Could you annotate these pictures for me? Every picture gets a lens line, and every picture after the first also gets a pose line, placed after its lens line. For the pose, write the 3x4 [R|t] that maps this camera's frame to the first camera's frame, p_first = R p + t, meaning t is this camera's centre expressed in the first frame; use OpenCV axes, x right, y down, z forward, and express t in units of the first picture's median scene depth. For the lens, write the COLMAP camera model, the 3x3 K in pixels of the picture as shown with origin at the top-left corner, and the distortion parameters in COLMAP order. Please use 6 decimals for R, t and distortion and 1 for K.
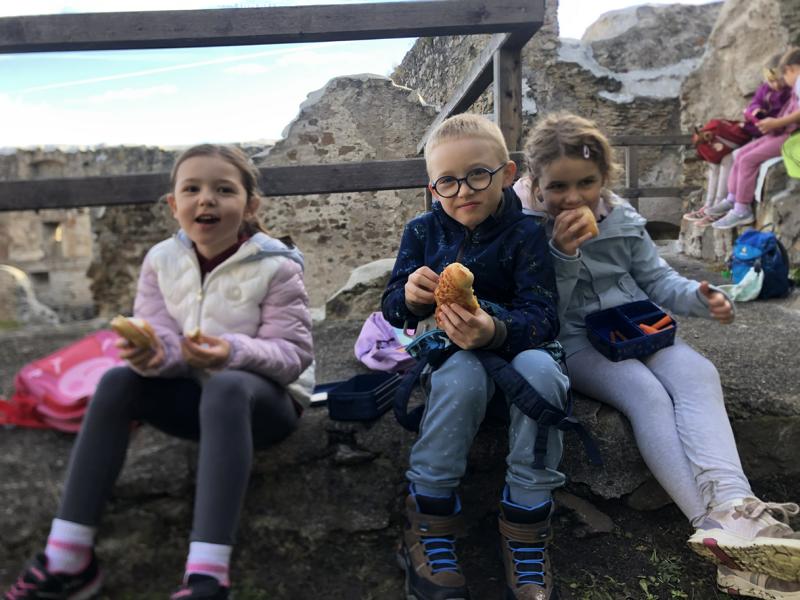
lens RADIAL K [[690.3, 0, 402.4], [0, 690.3, 301.6], [0, 0, 1]] dist [0.050093, -0.034876]
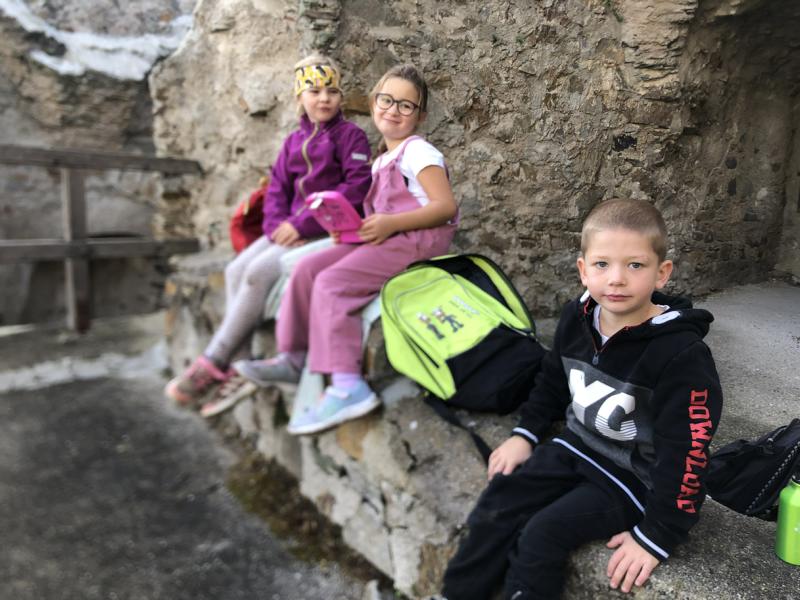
lens RADIAL K [[690.3, 0, 400.2], [0, 690.3, 298.5], [0, 0, 1]] dist [0.050093, -0.034876]
pose [[0.744634, -0.031956, 0.666708, 0.138533], [0.009877, 0.999271, 0.036866, -0.129017], [-0.667400, -0.020867, 0.744407, 0.376866]]
